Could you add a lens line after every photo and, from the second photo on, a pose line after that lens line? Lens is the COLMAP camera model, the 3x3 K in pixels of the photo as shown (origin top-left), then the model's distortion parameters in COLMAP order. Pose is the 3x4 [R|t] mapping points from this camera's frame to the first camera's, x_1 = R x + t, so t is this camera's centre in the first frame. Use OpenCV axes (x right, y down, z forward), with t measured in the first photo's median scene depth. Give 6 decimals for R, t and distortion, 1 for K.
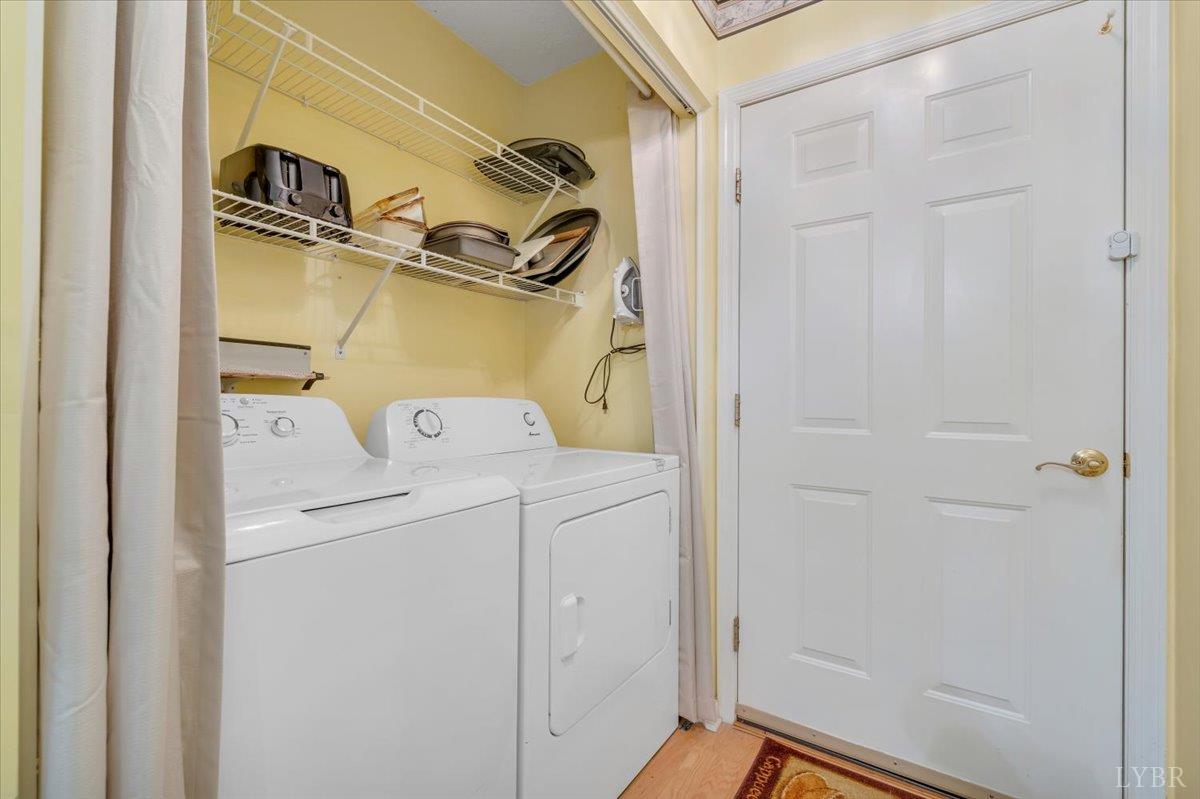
lens RADIAL K [[491.5, 0, 607.7], [0, 491.5, 395.6], [0, 0, 1]] dist [-0.002331, -0.001044]
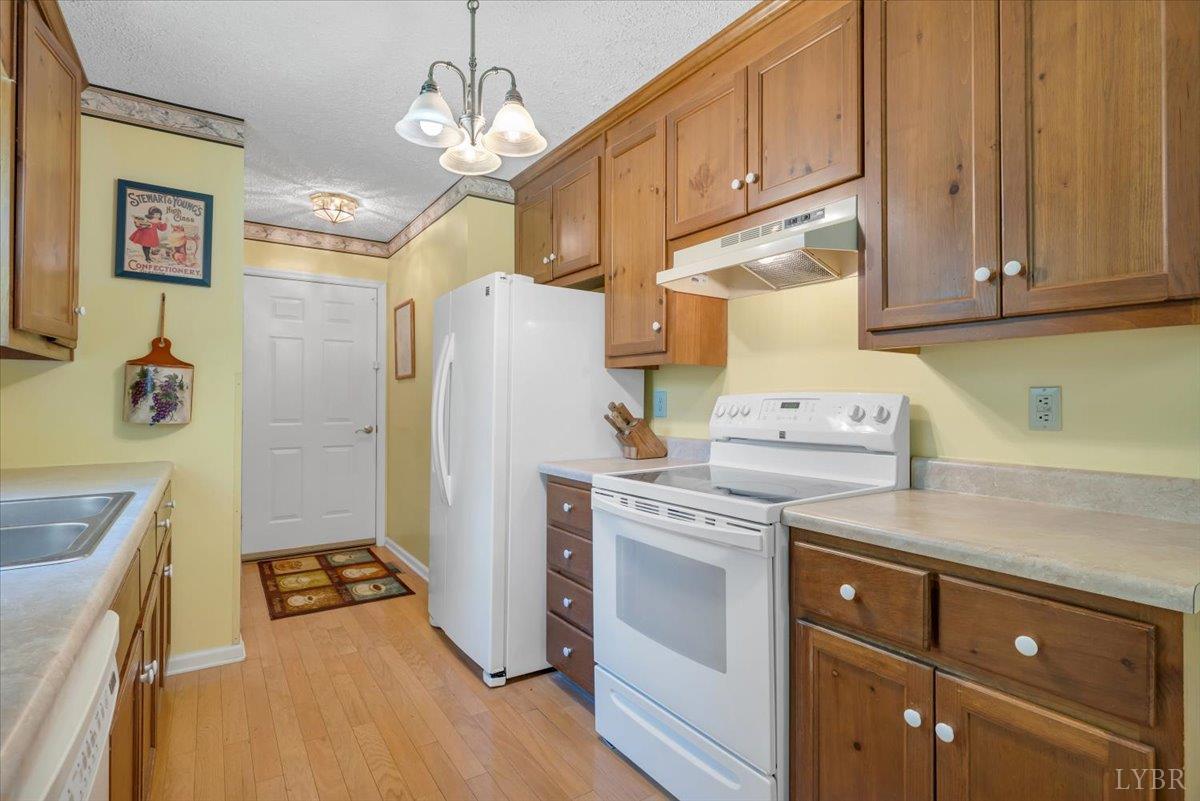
lens RADIAL K [[580.3, 0, 598.0], [0, 580.3, 395.0], [0, 0, 1]] dist [0.002123, -0.001321]
pose [[0.372123, 0.002630, 0.928180, -1.711524], [-0.008697, 0.999962, 0.000654, -0.092922], [-0.928143, -0.008316, 0.372132, -1.561018]]
